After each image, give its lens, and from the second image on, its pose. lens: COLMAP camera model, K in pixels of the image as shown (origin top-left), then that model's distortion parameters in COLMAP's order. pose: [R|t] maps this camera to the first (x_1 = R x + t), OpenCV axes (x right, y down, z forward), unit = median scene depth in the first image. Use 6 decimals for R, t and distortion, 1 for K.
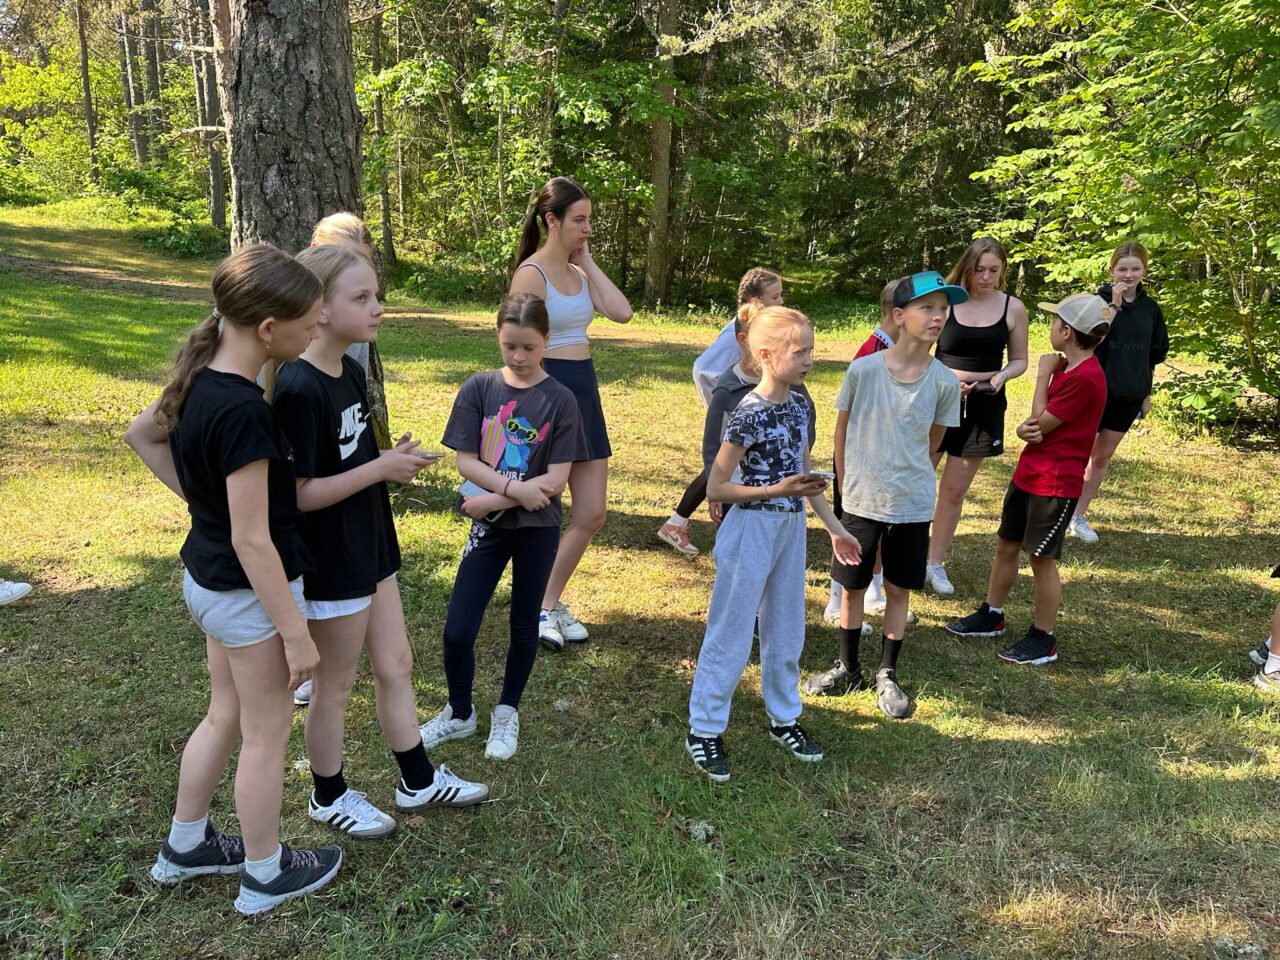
lens RADIAL K [[903.0, 0, 637.9], [0, 903.0, 473.1], [0, 0, 1]] dist [0.023807, -0.004057]
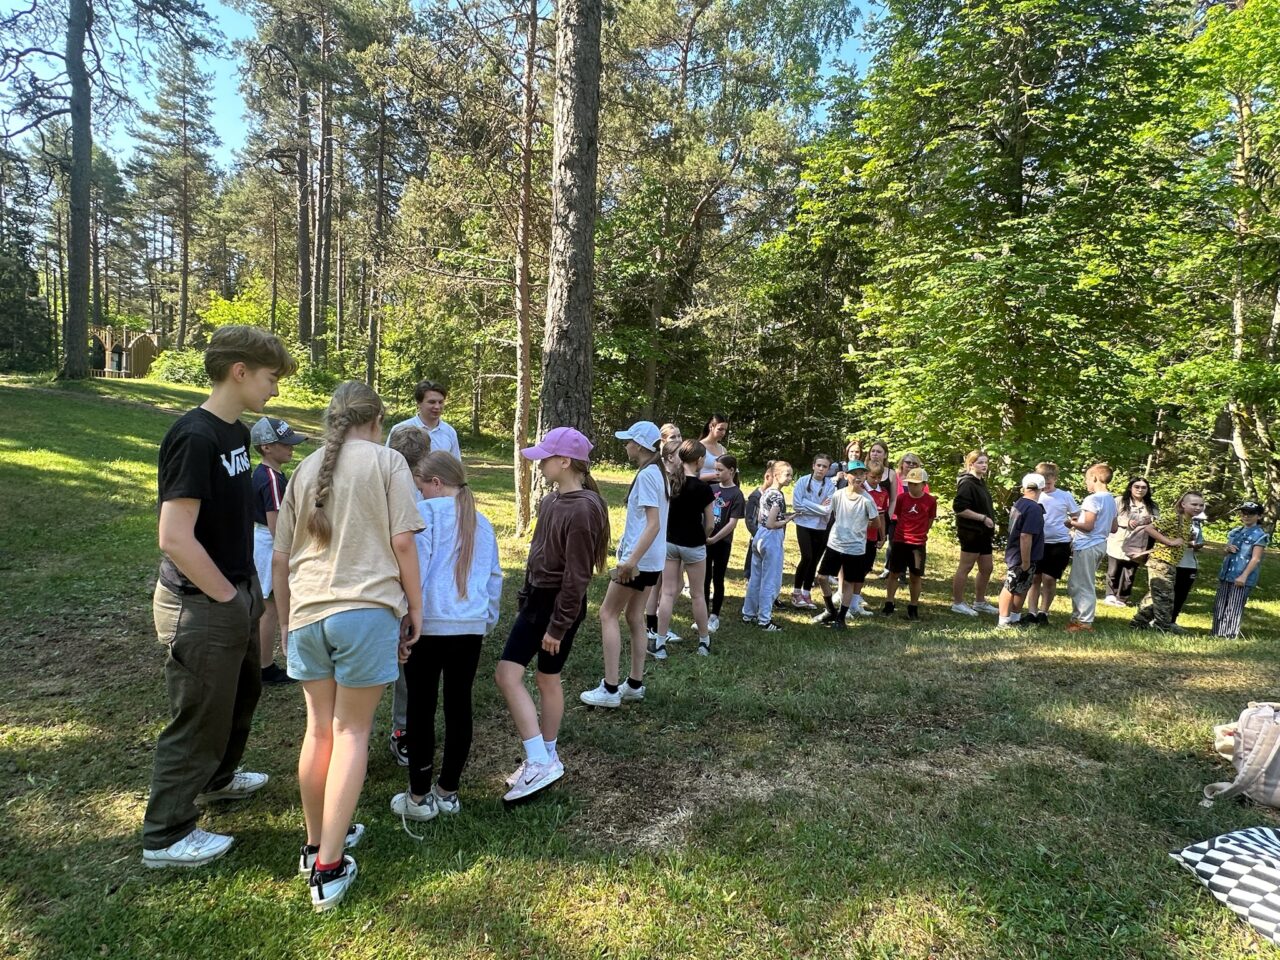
lens RADIAL K [[645.2, 0, 640.0], [0, 645.2, 480.0], [0, 0, 1]] dist [0.000603, 0.000554]
pose [[0.995885, 0.035459, 0.083406, -0.181002], [-0.021323, 0.986124, -0.164637, 0.065853], [-0.088086, 0.162181, 0.982822, -0.305584]]
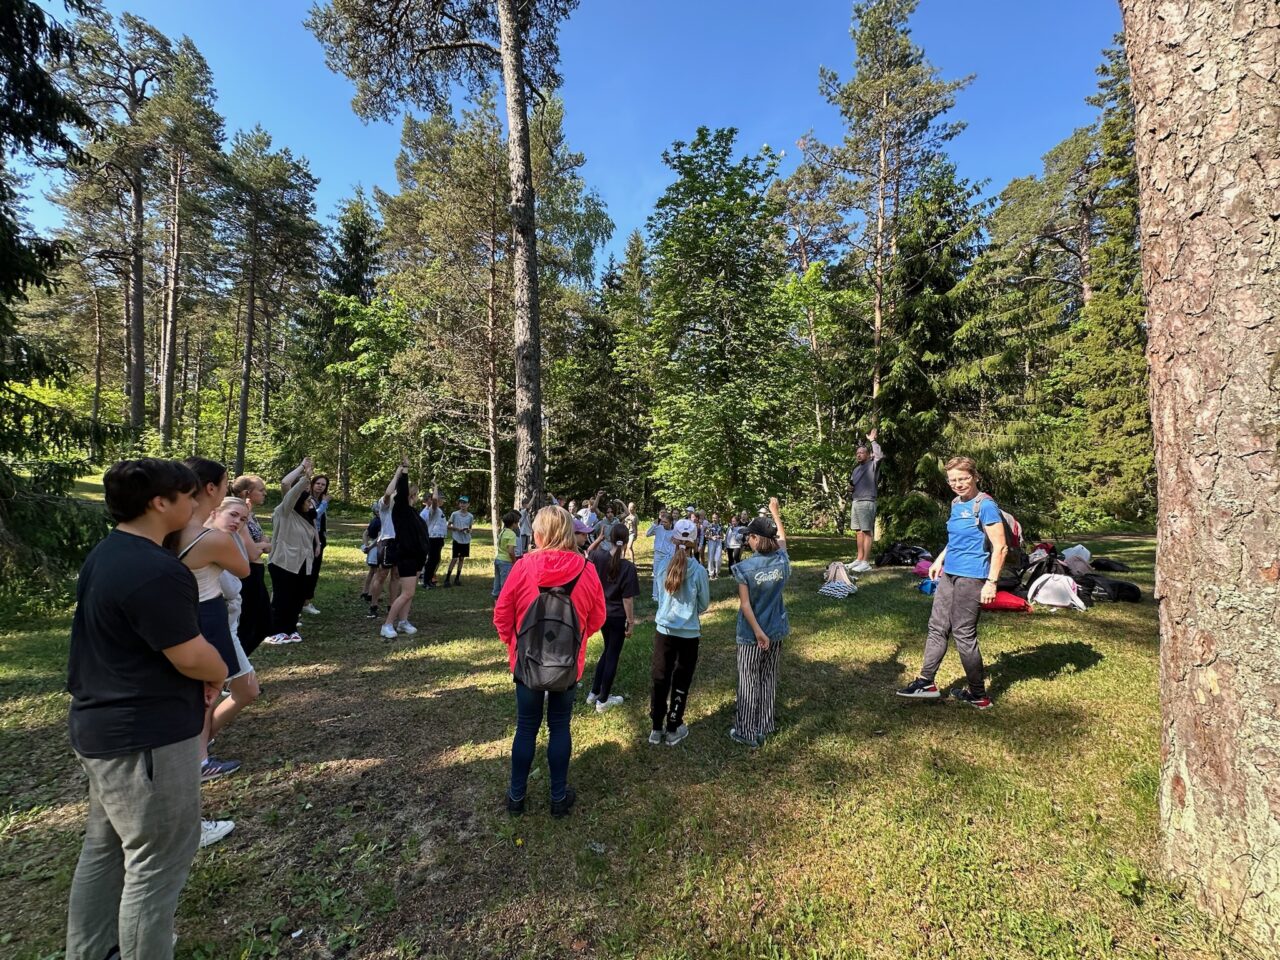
lens RADIAL K [[525.5, 0, 638.3], [0, 525.5, 483.5], [0, 0, 1]] dist [-0.001992, -0.000187]
pose [[0.886196, -0.000532, 0.463311, -0.591469], [0.116409, 0.968176, -0.221548, 0.135104], [-0.448449, 0.250268, 0.858056, -0.694822]]
